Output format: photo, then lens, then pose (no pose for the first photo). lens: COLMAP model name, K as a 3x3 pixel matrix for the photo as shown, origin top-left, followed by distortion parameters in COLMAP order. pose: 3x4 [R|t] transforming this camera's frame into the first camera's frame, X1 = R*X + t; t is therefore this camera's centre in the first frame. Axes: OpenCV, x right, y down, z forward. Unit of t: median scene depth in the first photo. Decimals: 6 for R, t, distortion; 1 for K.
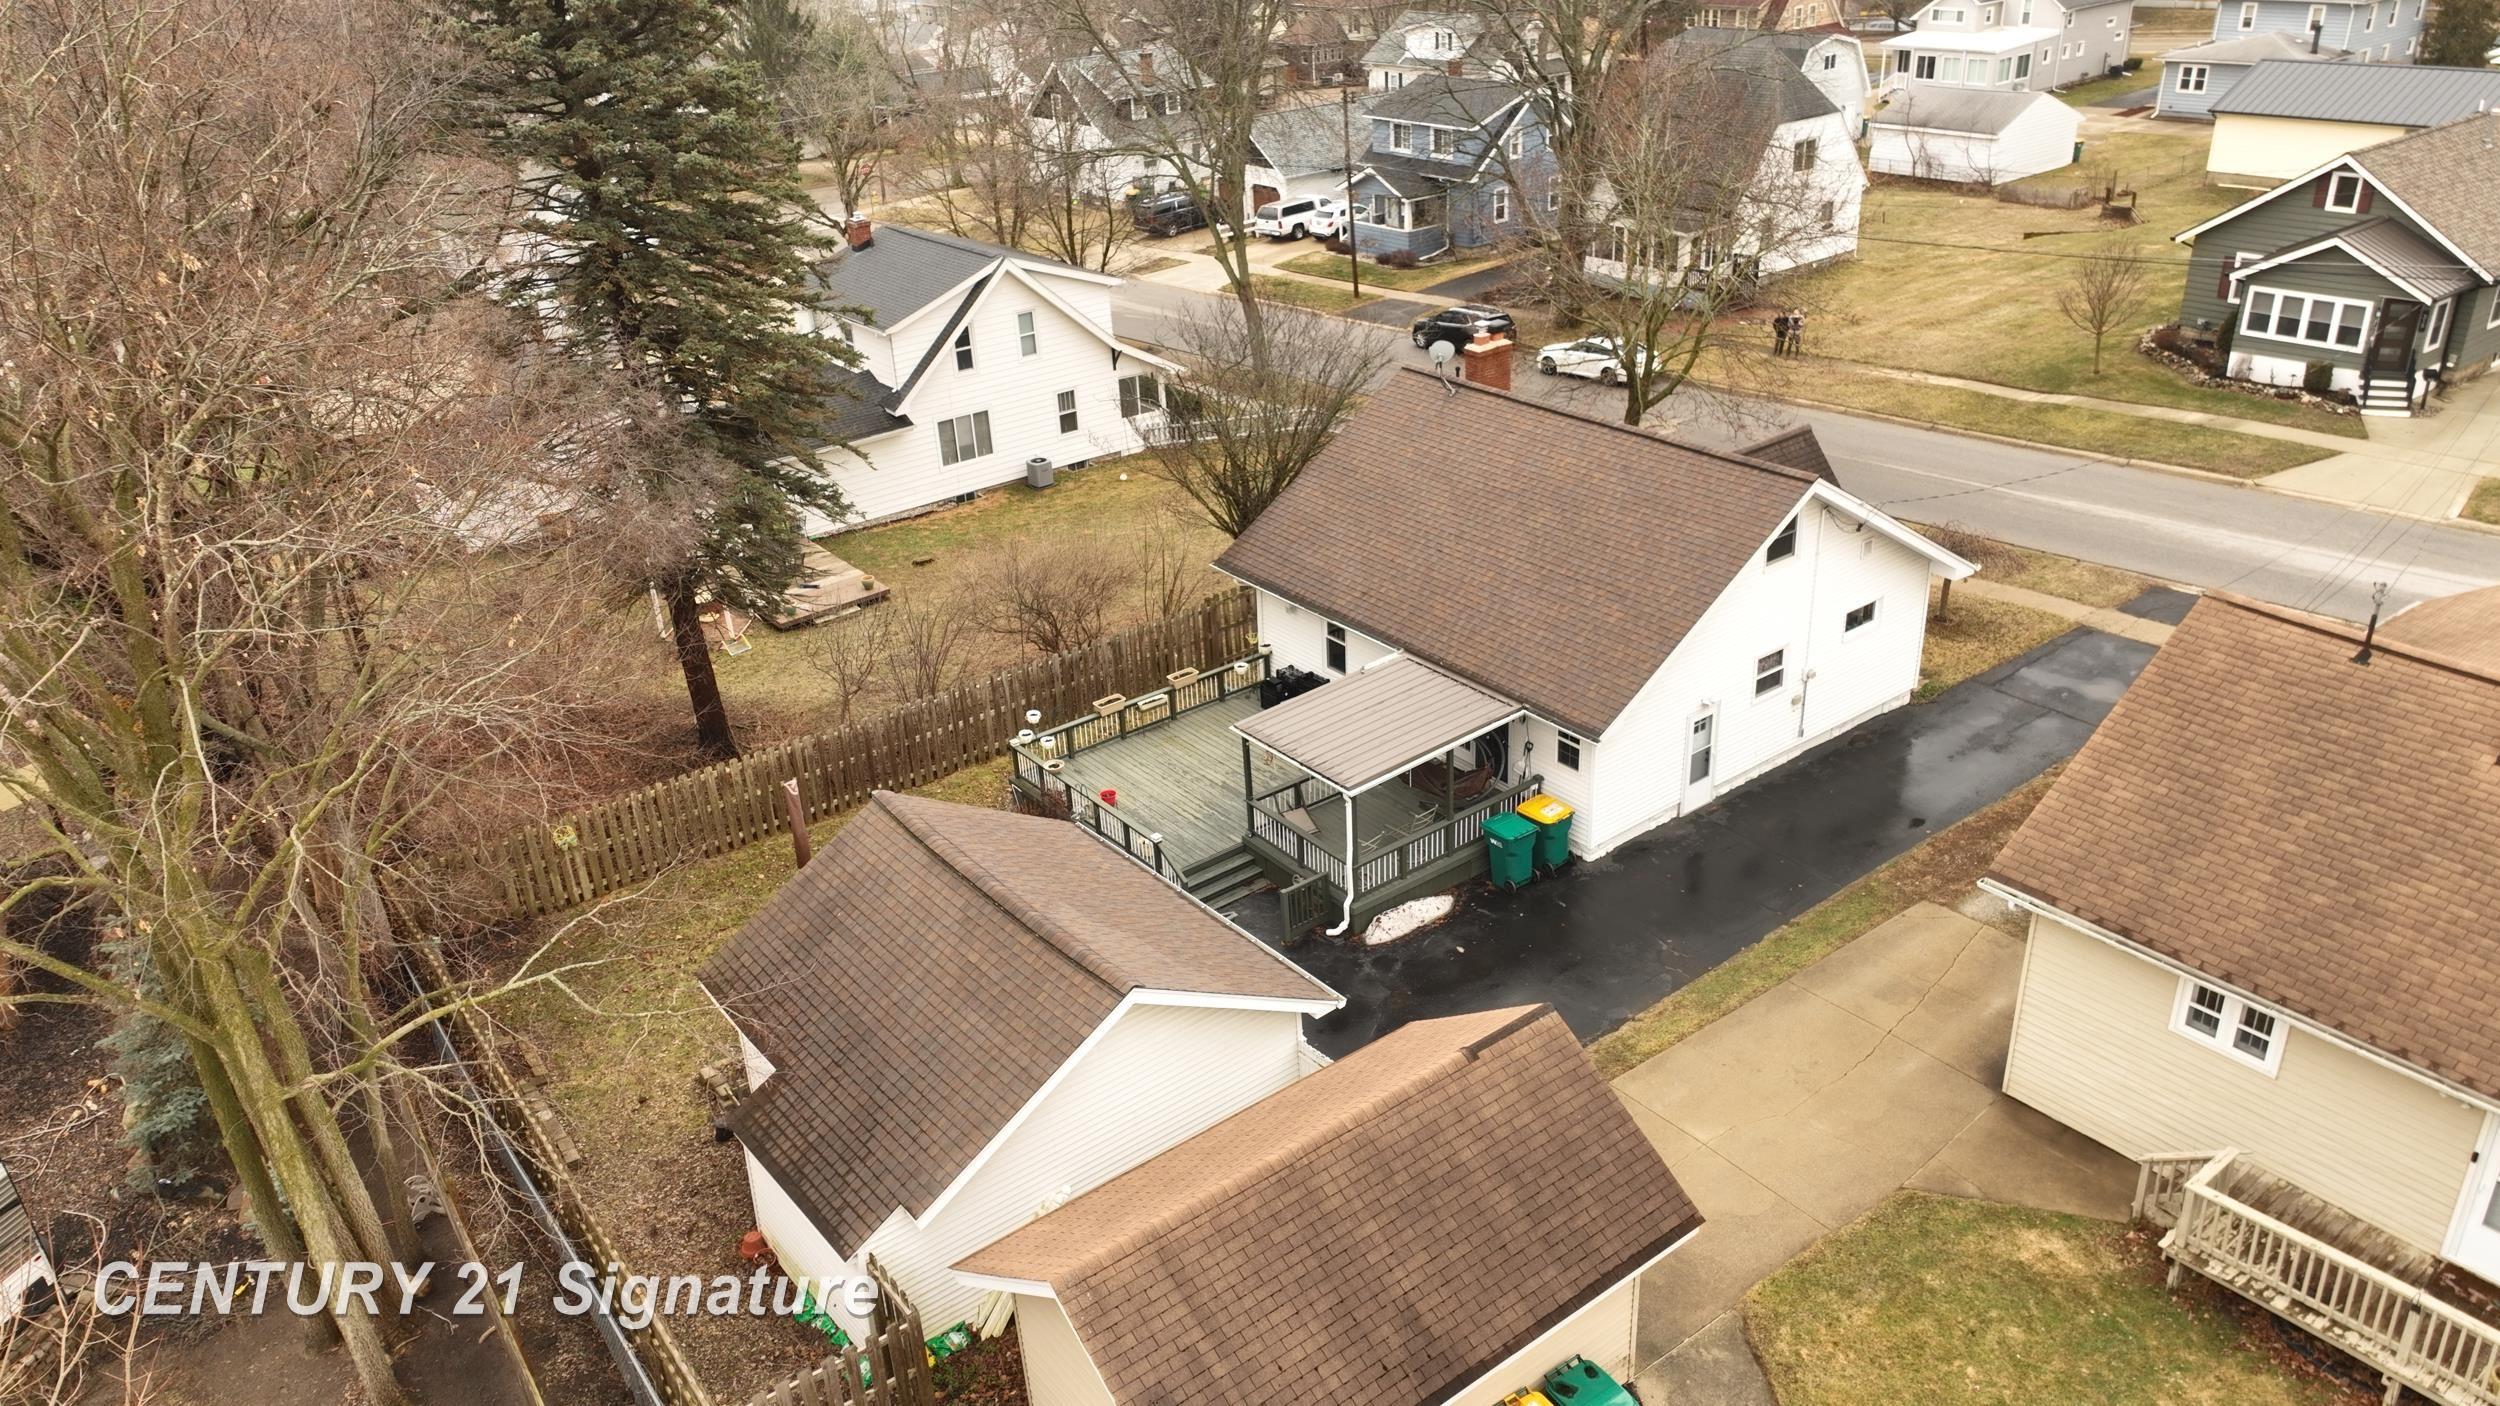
lens RADIAL K [[1761.1, 0, 1237.9], [0, 1761.1, 704.6], [0, 0, 1]] dist [-0.000843, 0.019355]
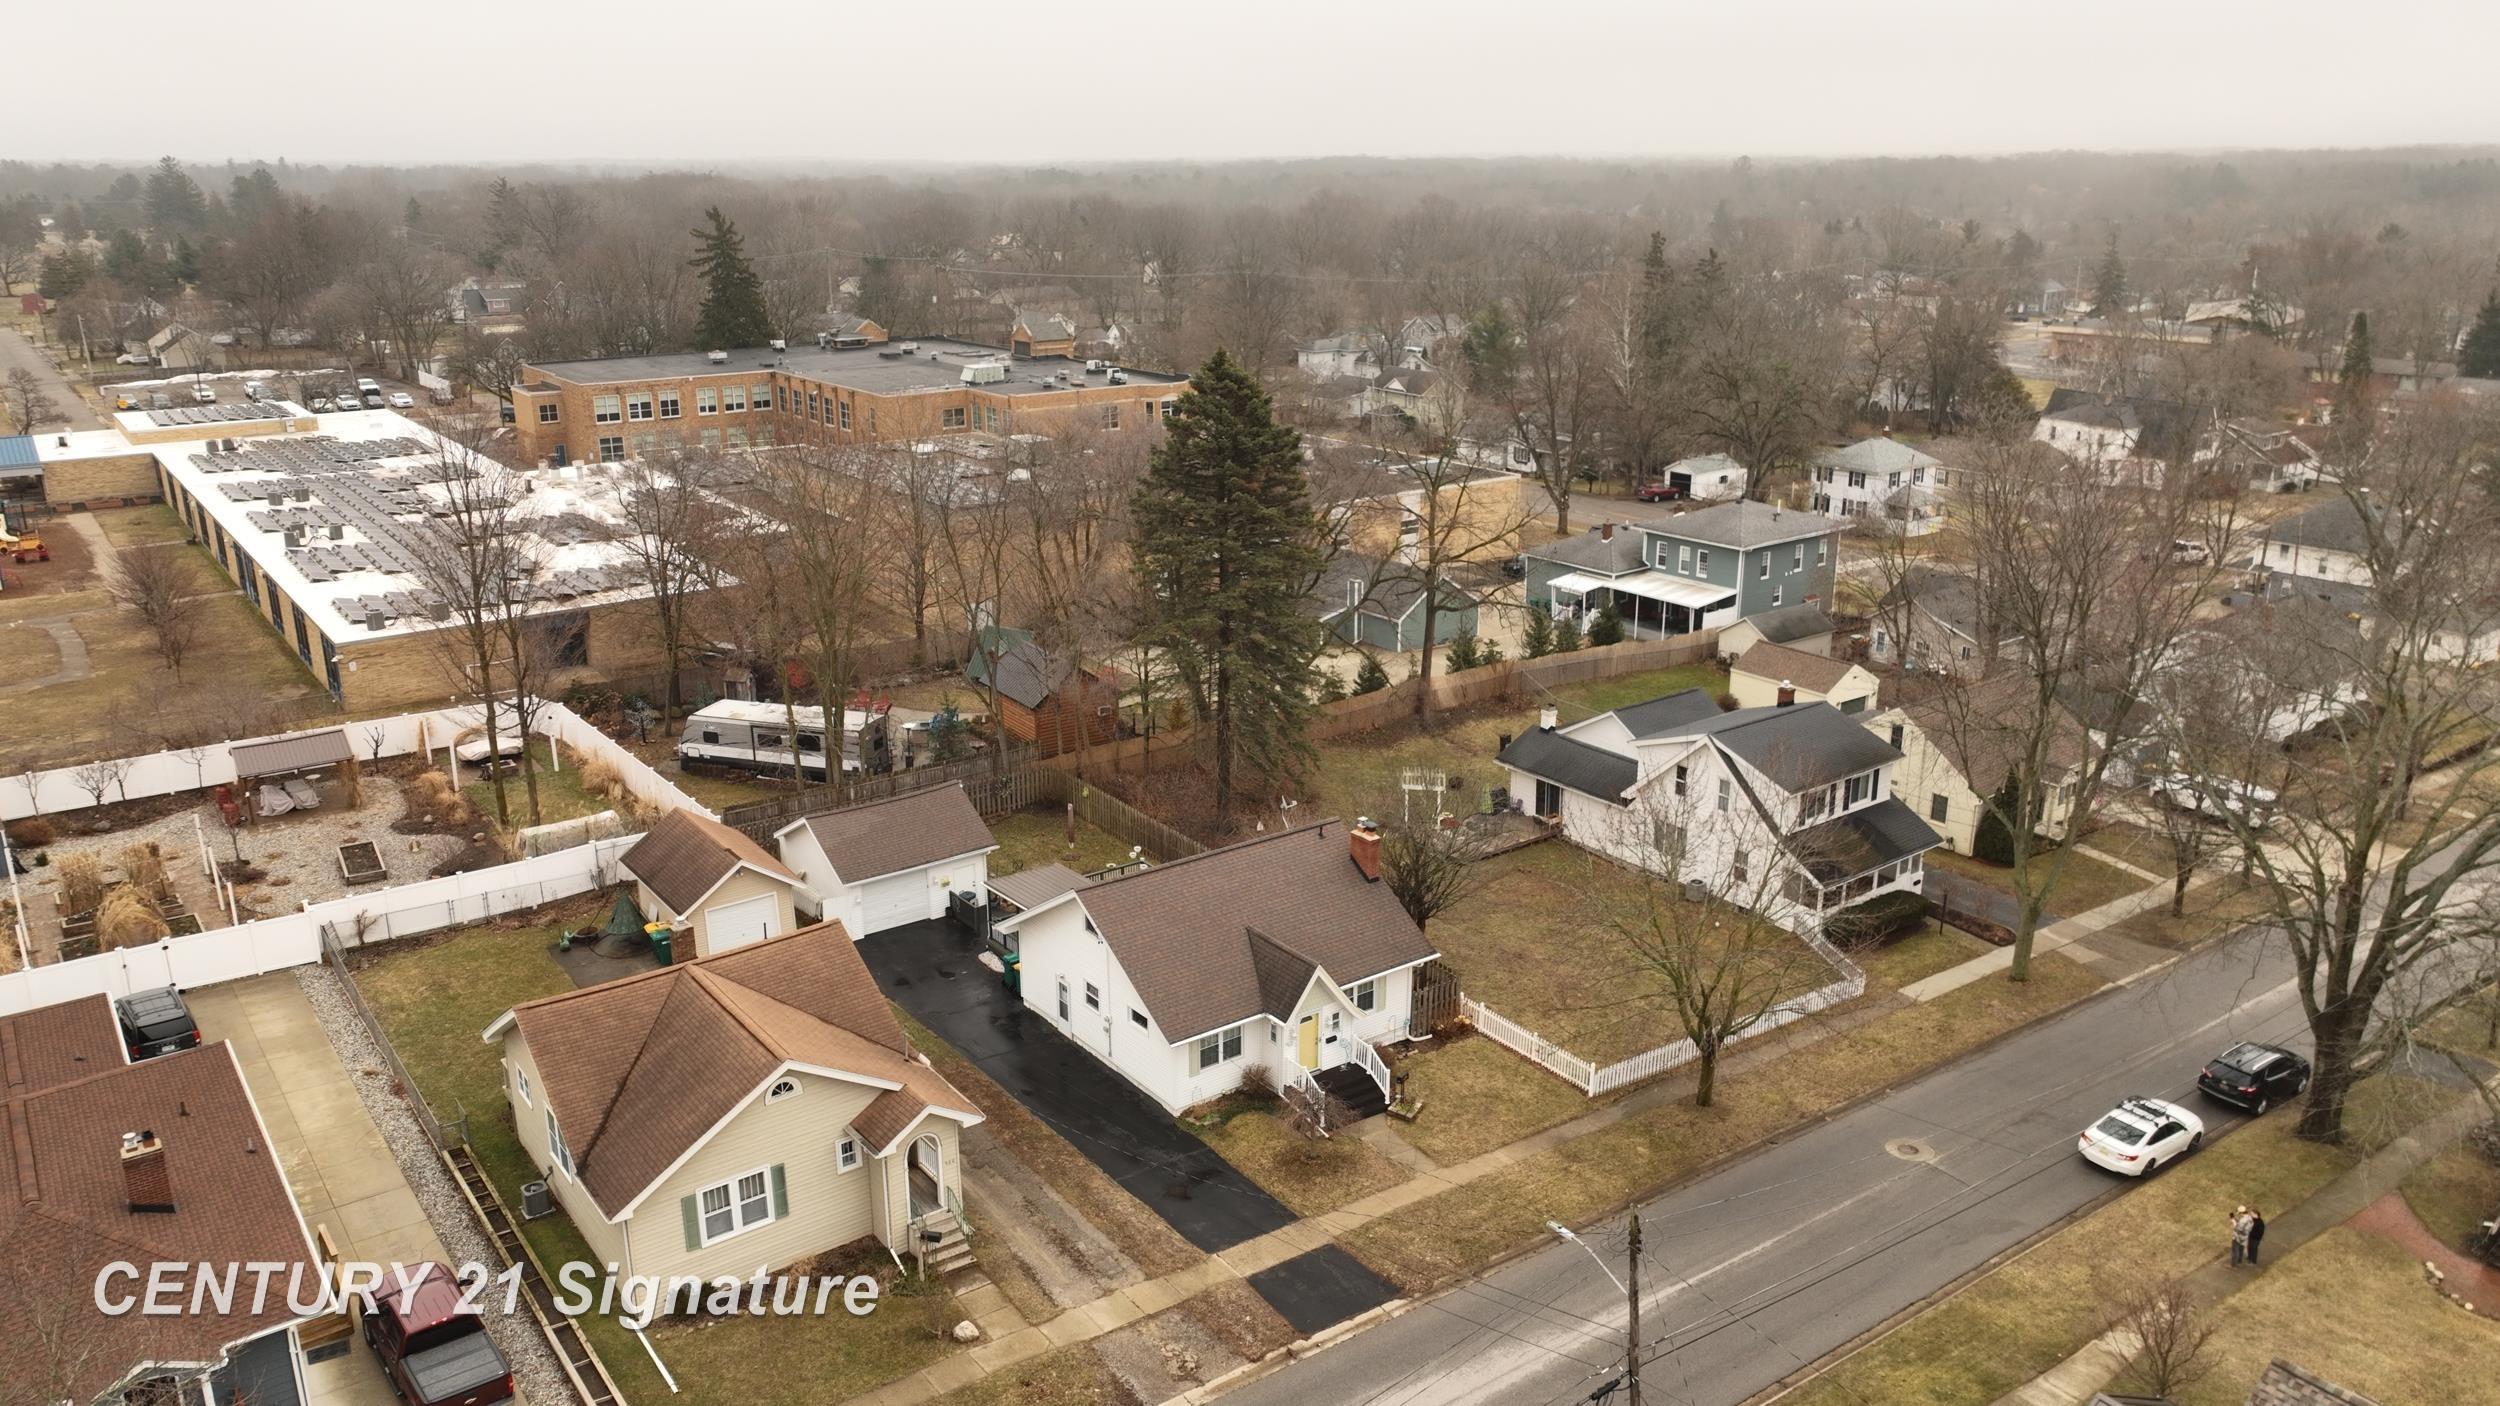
lens RADIAL K [[1761.1, 0, 1244.4], [0, 1761.1, 708.5], [0, 0, 1]] dist [-0.000843, 0.019355]
pose [[-0.009381, 0.350392, -0.936556, 1.540214], [-0.441889, 0.838732, 0.318219, -0.737930], [0.897021, 0.416839, 0.146966, 0.633807]]
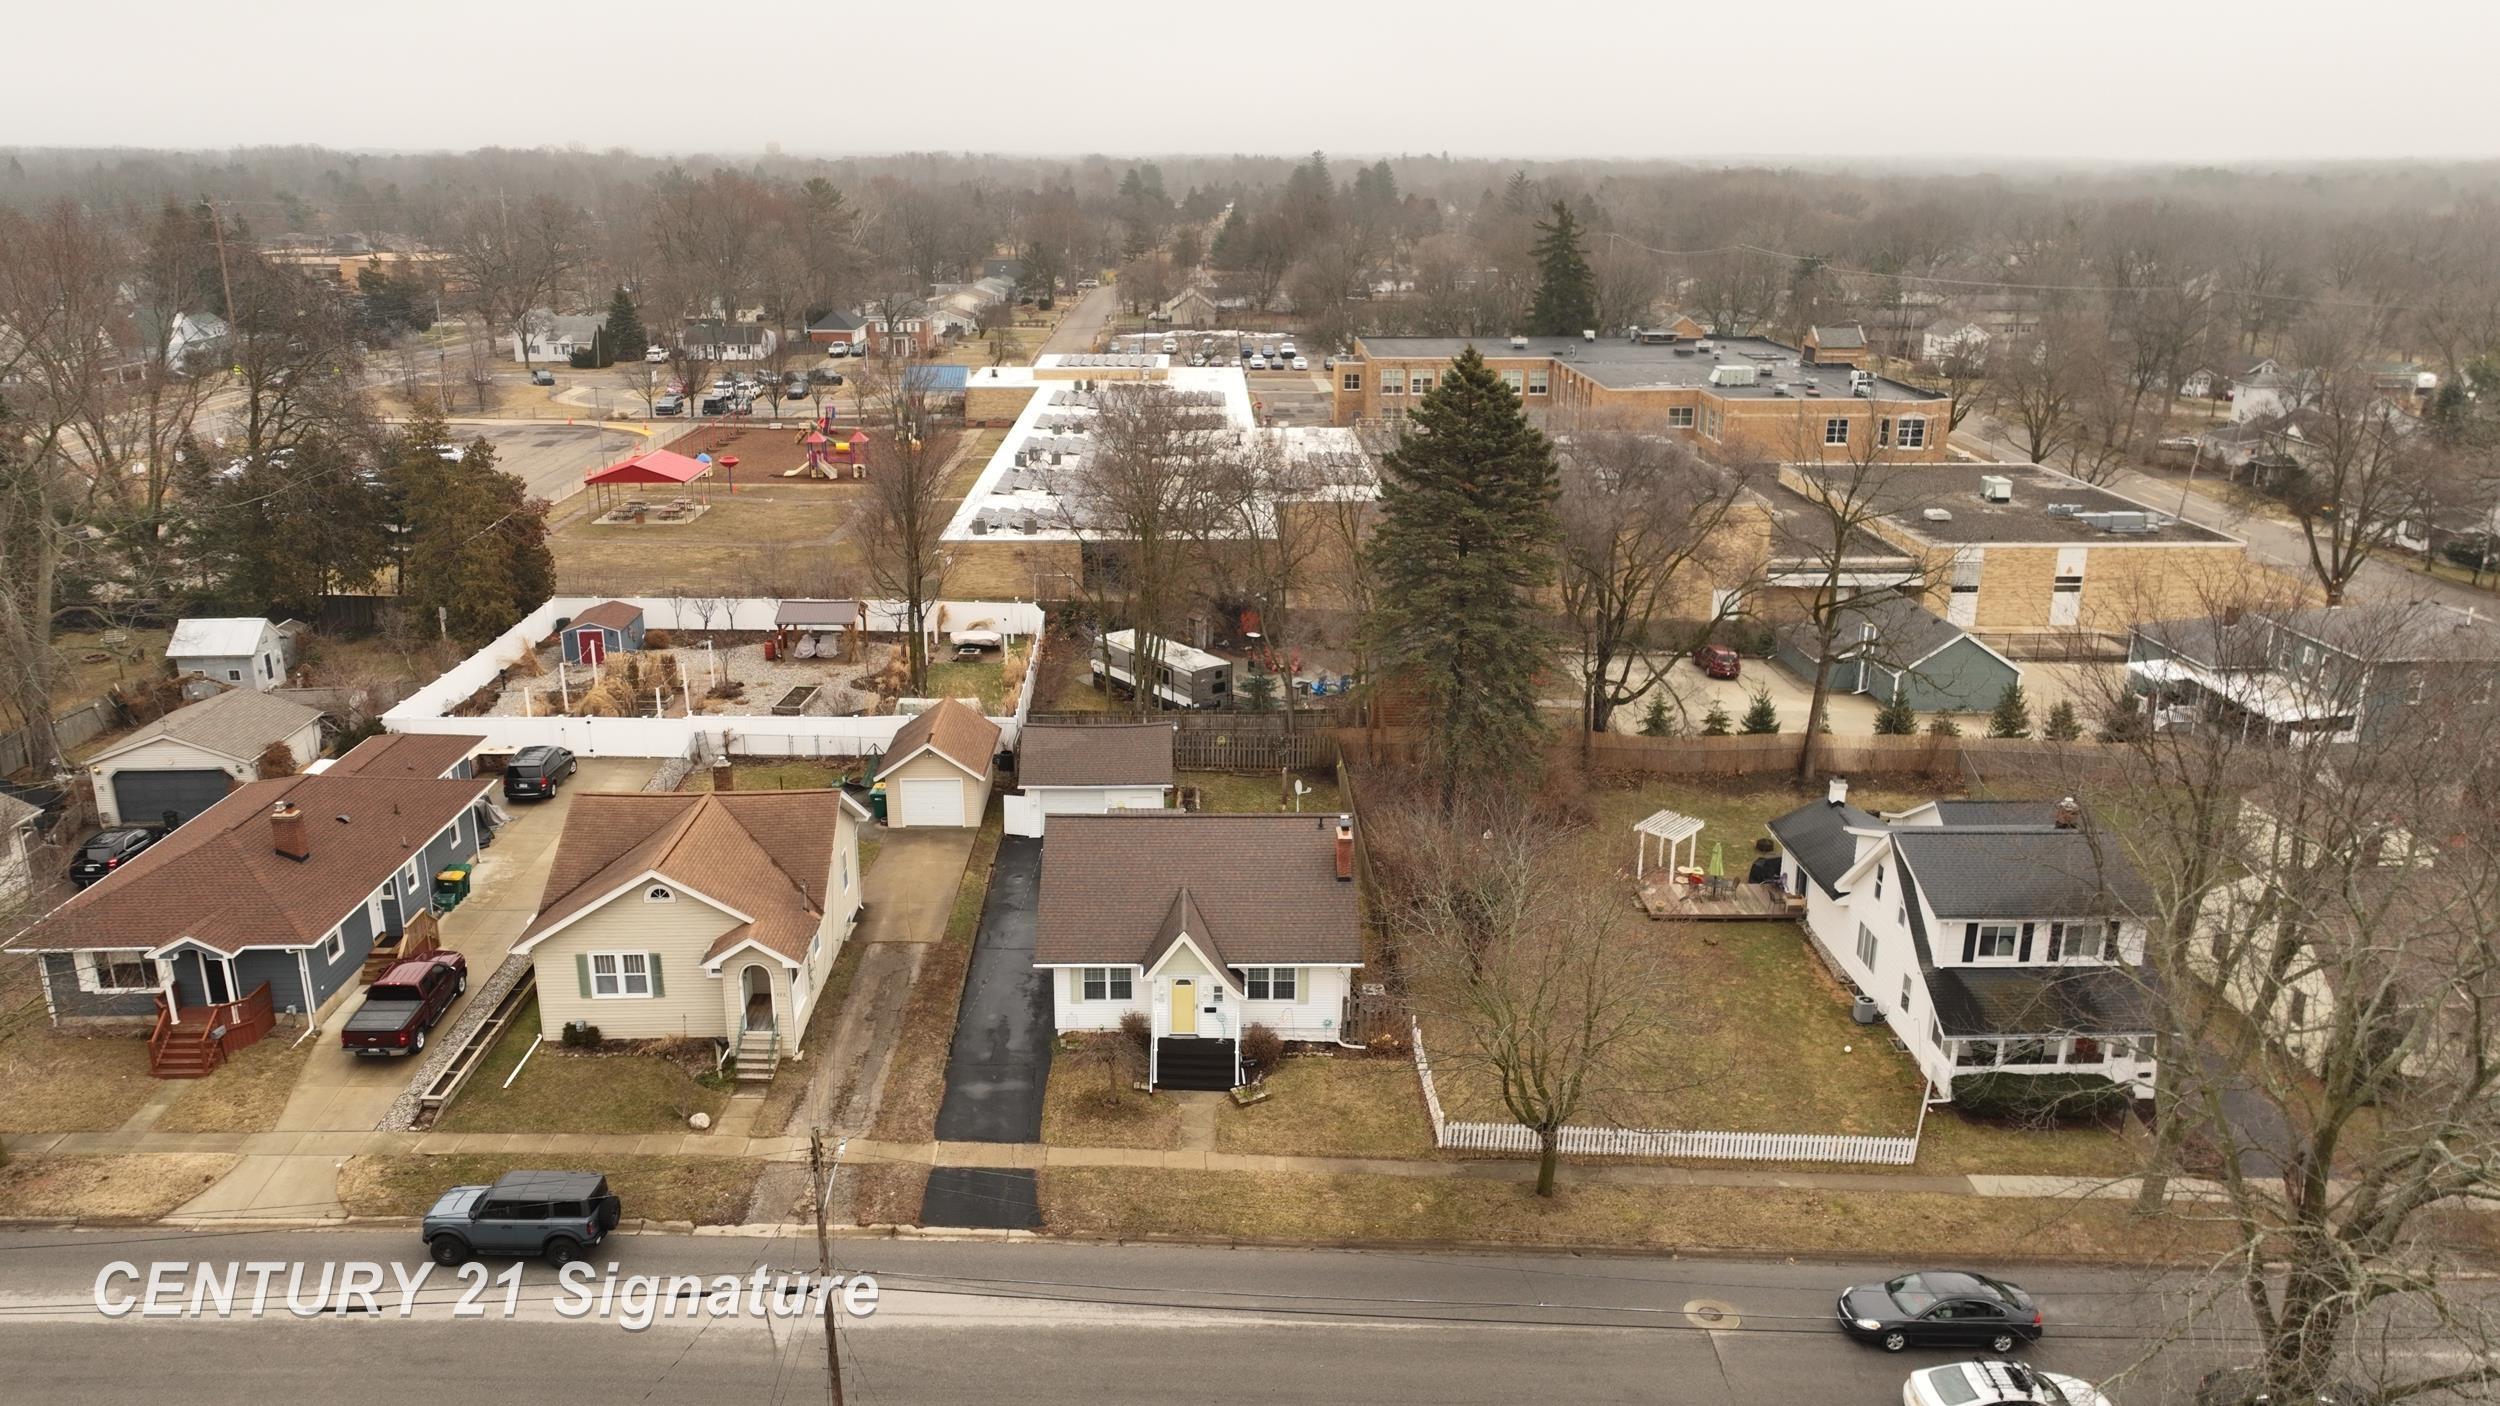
lens RADIAL K [[1761.1, 0, 1244.1], [0, 1761.1, 701.4], [0, 0, 1]] dist [-0.000843, 0.019355]
pose [[-0.579592, 0.291354, -0.761043, 1.325323], [-0.339294, 0.762825, 0.550434, -1.105641], [0.740913, 0.577245, -0.343273, 1.395223]]
